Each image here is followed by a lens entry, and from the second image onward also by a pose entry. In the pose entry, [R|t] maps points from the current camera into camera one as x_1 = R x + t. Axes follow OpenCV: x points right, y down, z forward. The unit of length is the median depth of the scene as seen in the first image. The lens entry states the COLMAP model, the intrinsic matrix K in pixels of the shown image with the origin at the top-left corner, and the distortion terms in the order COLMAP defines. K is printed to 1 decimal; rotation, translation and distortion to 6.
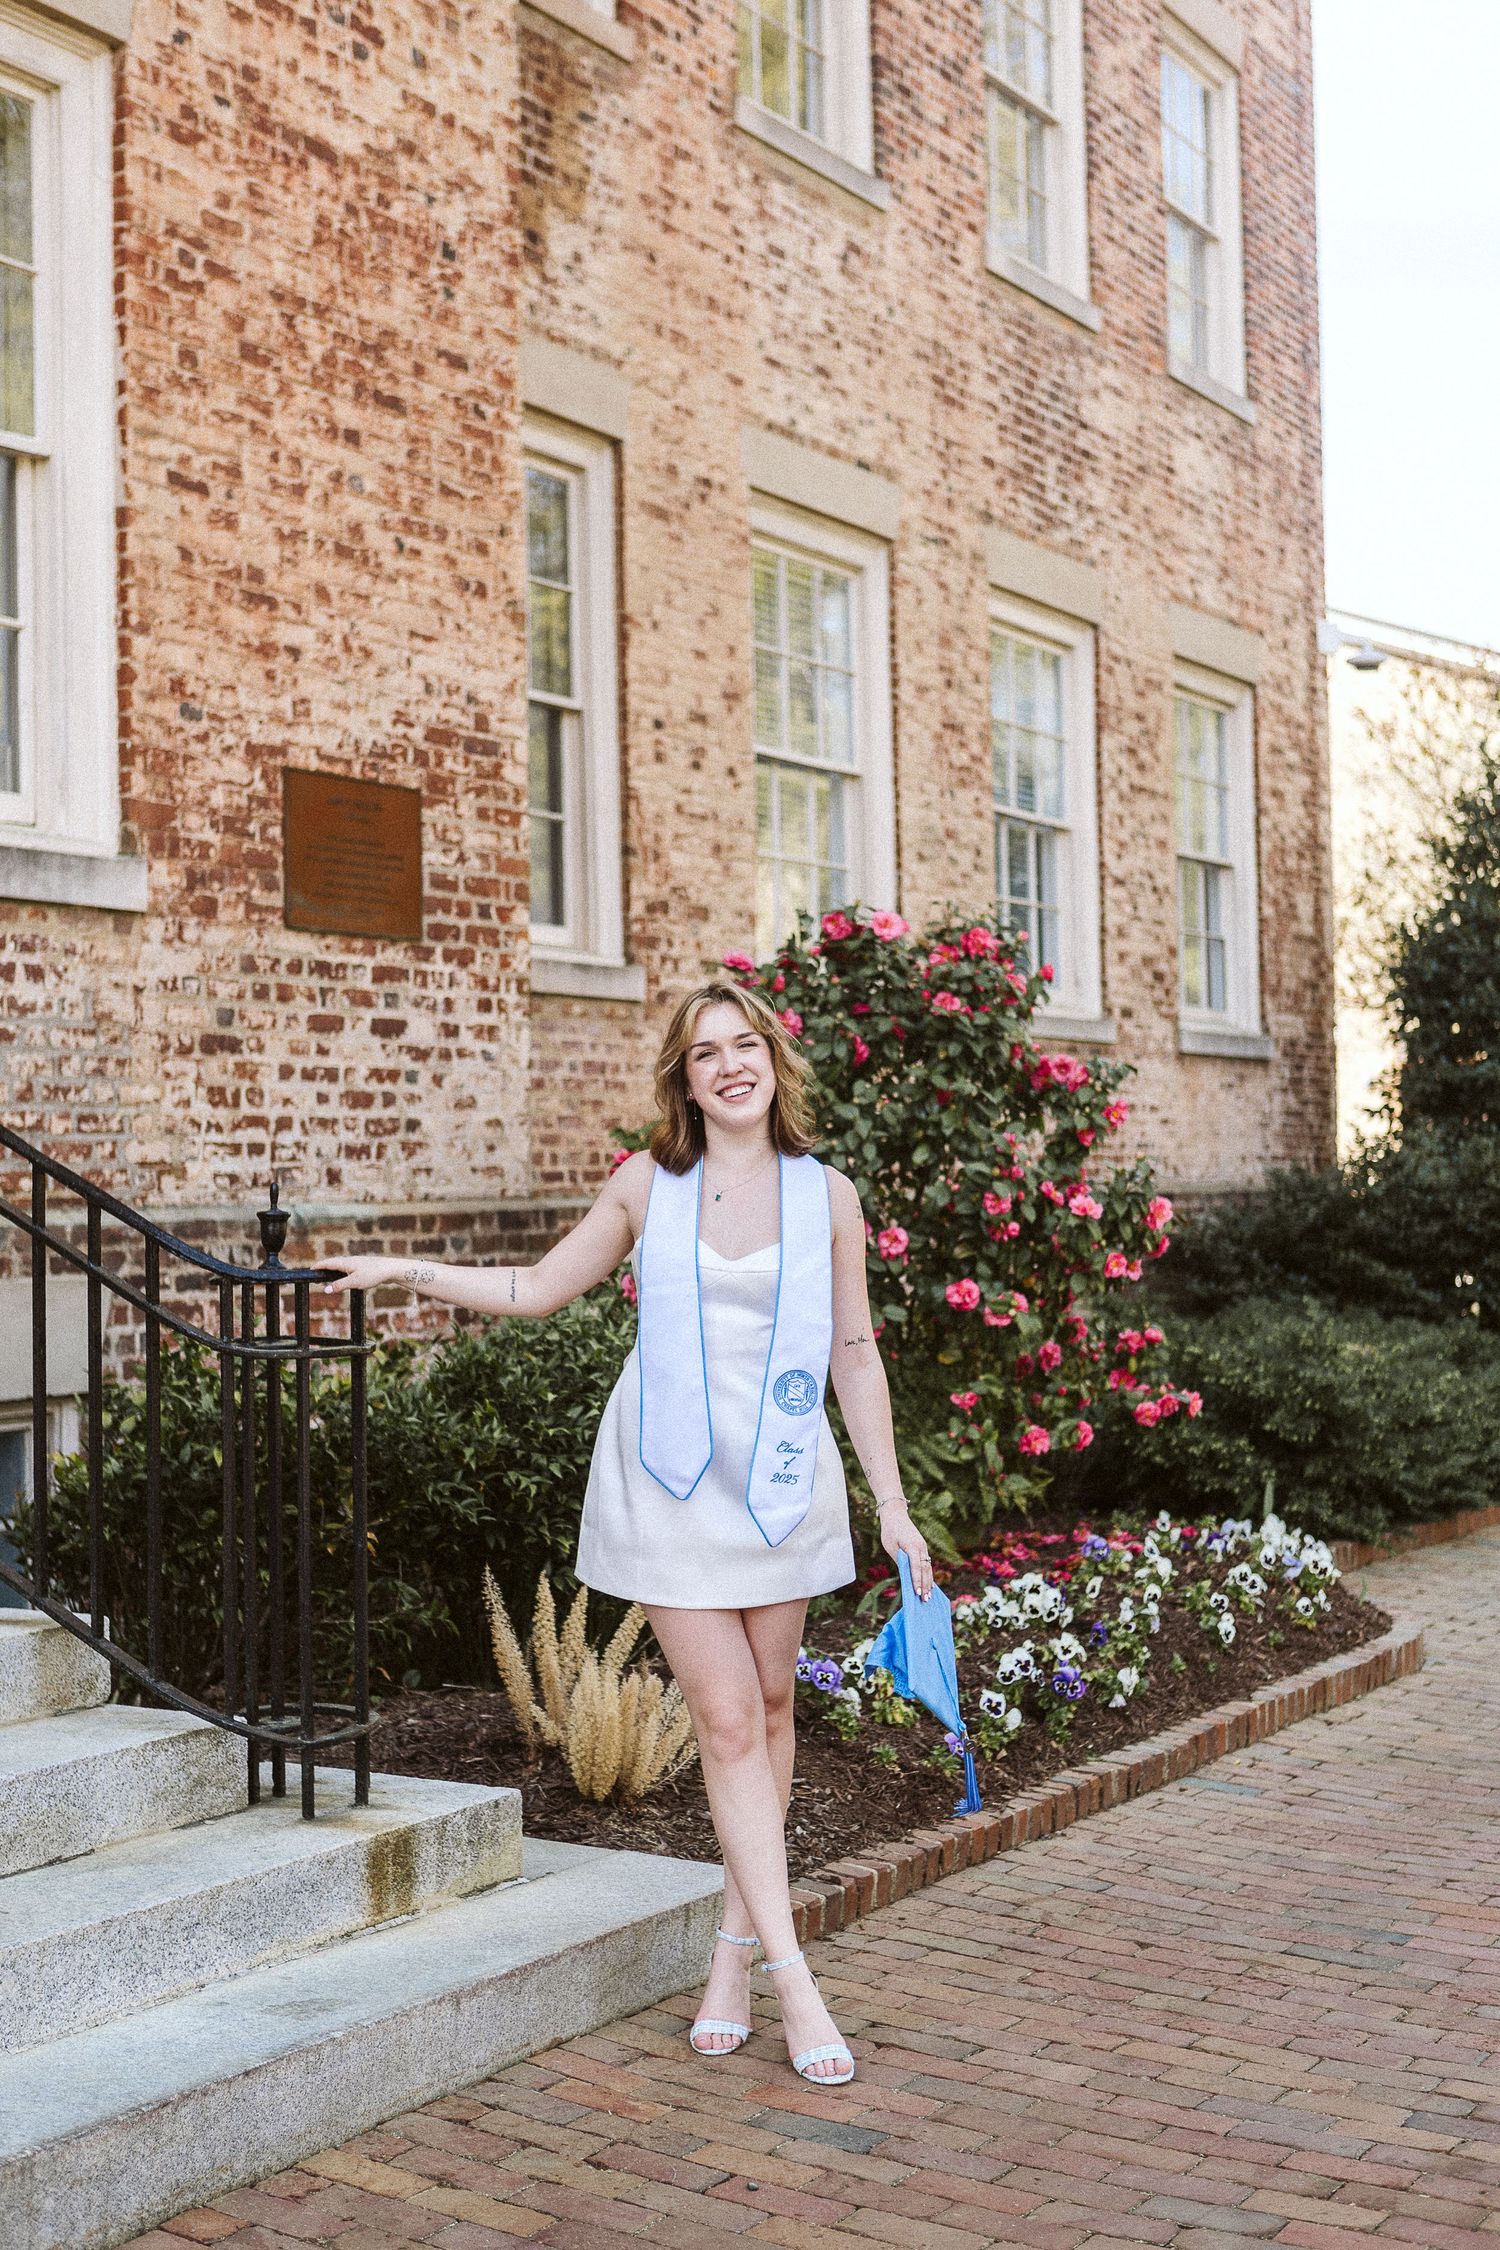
lens RADIAL K [[3220.8, 0, 747.0], [0, 3220.8, 1124.9], [0, 0, 1]] dist [-0.060333, 0.000000]
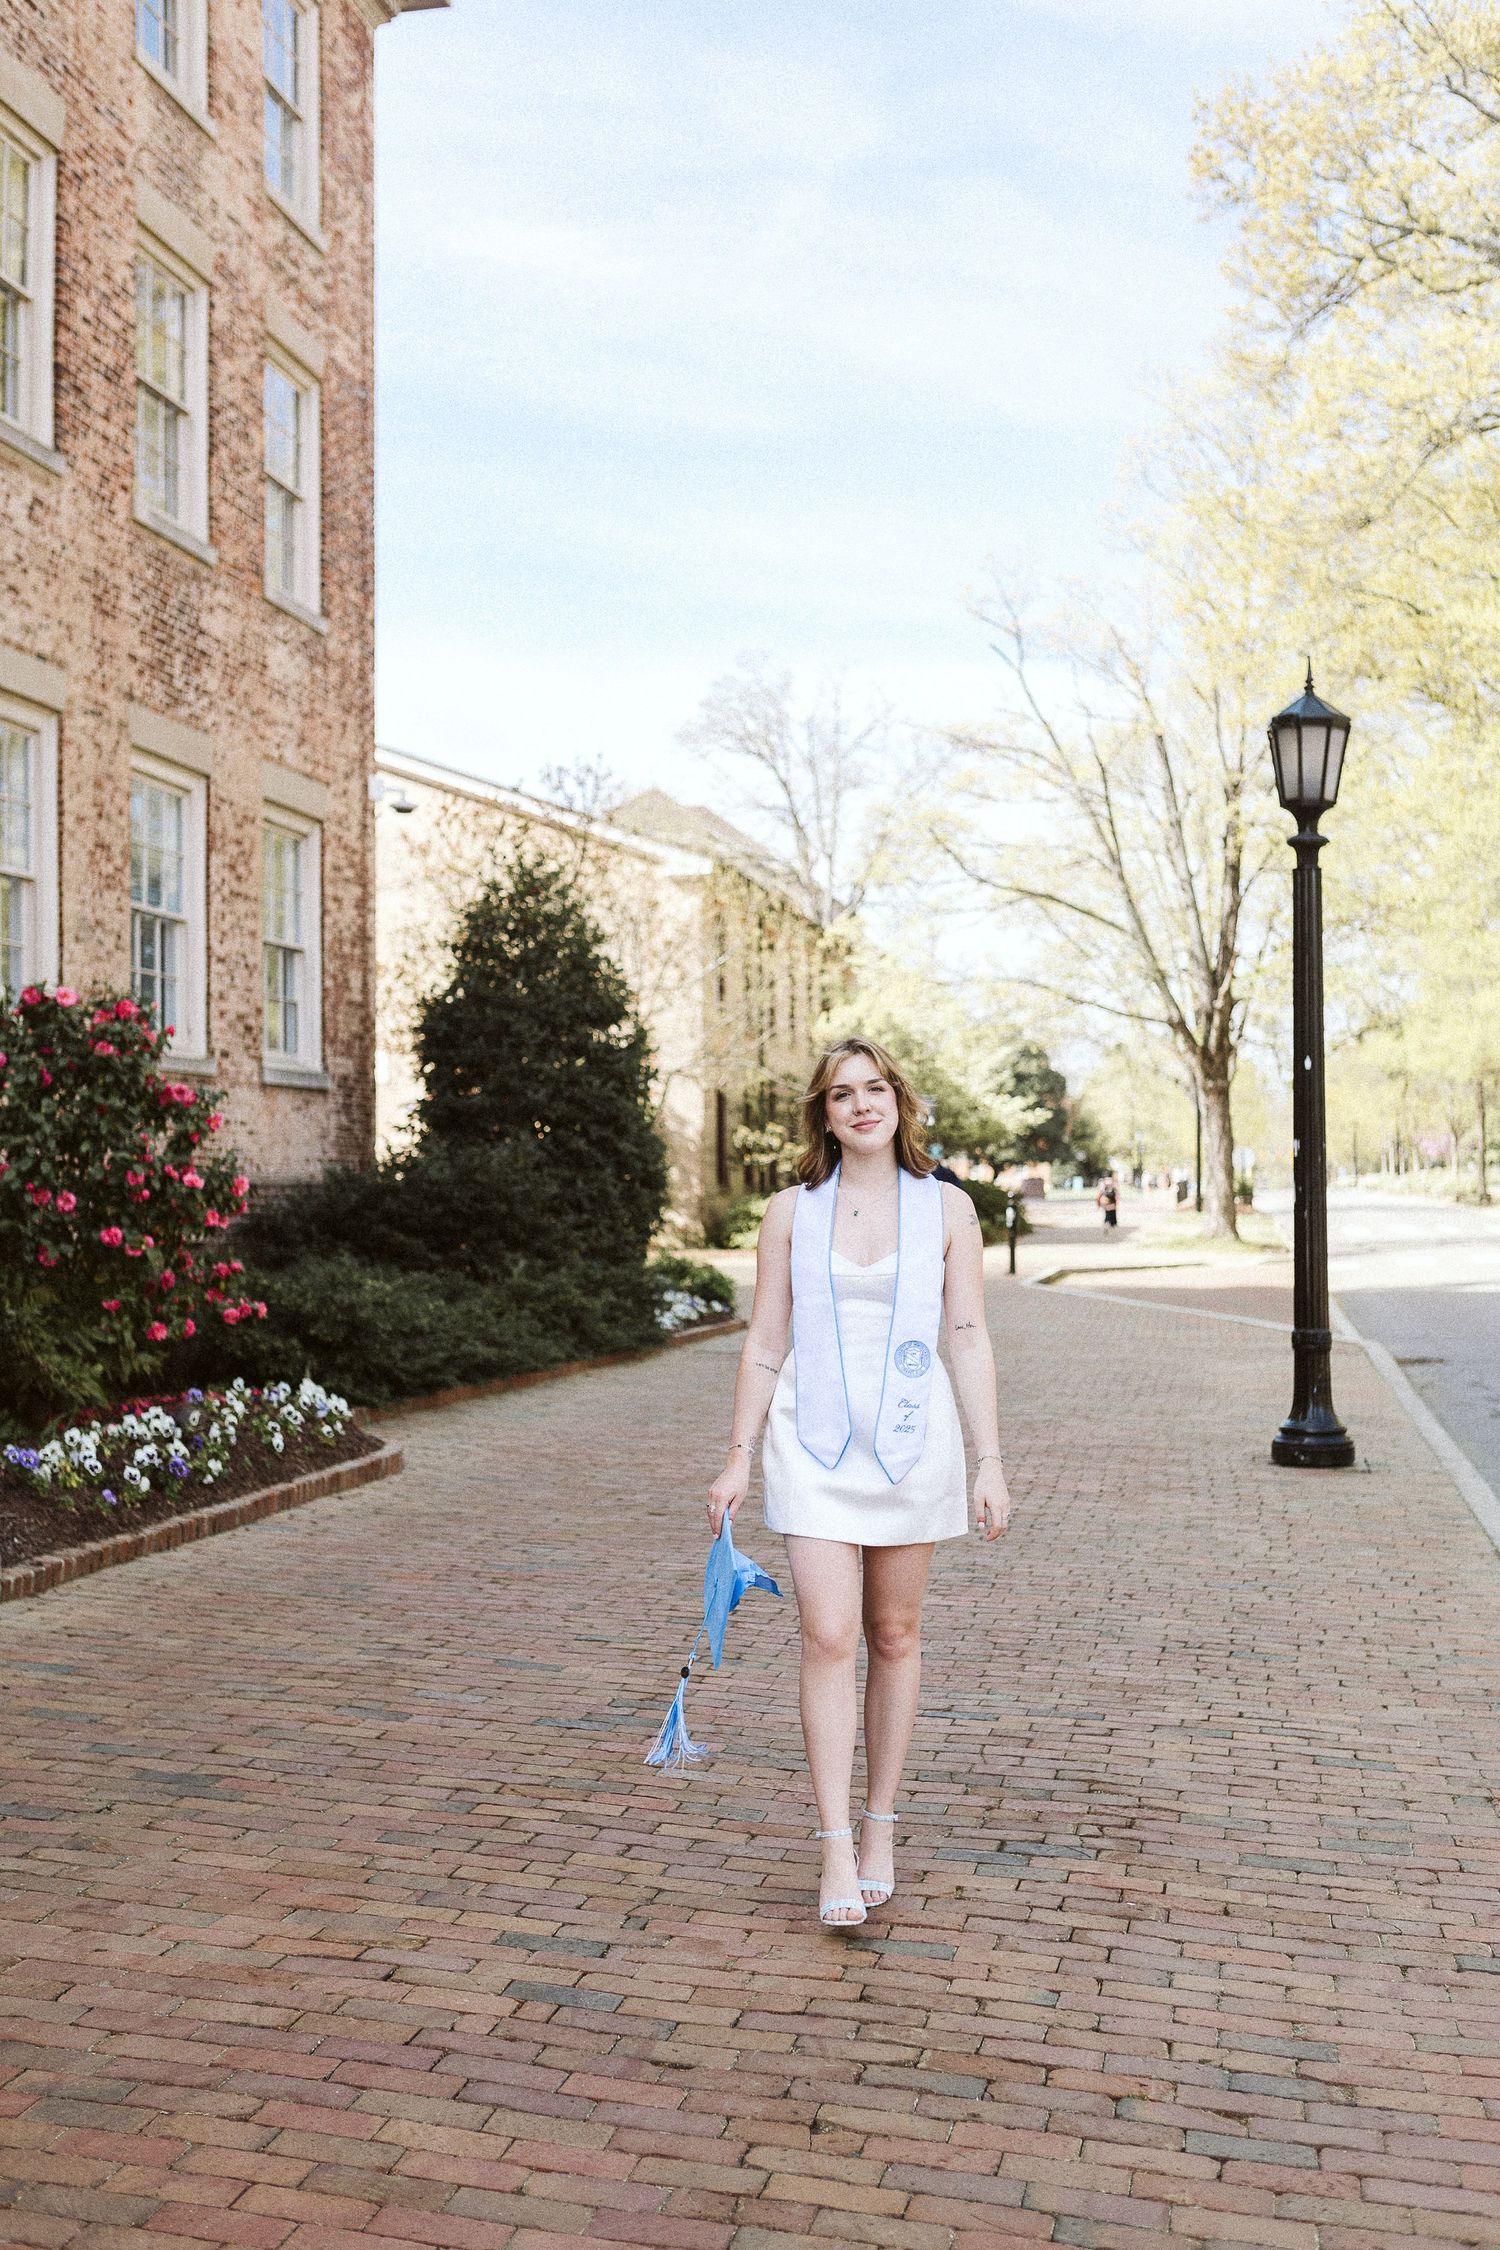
lens RADIAL K [[2658.2, 0, 741.2], [0, 2658.2, 1130.3], [0, 0, 1]] dist [-0.025915, 0.000000]
pose [[0.952570, 0.017946, 0.303789, -0.020094], [-0.016487, 0.999837, -0.007366, 0.003427], [-0.303871, 0.002008, 0.952711, -0.186160]]
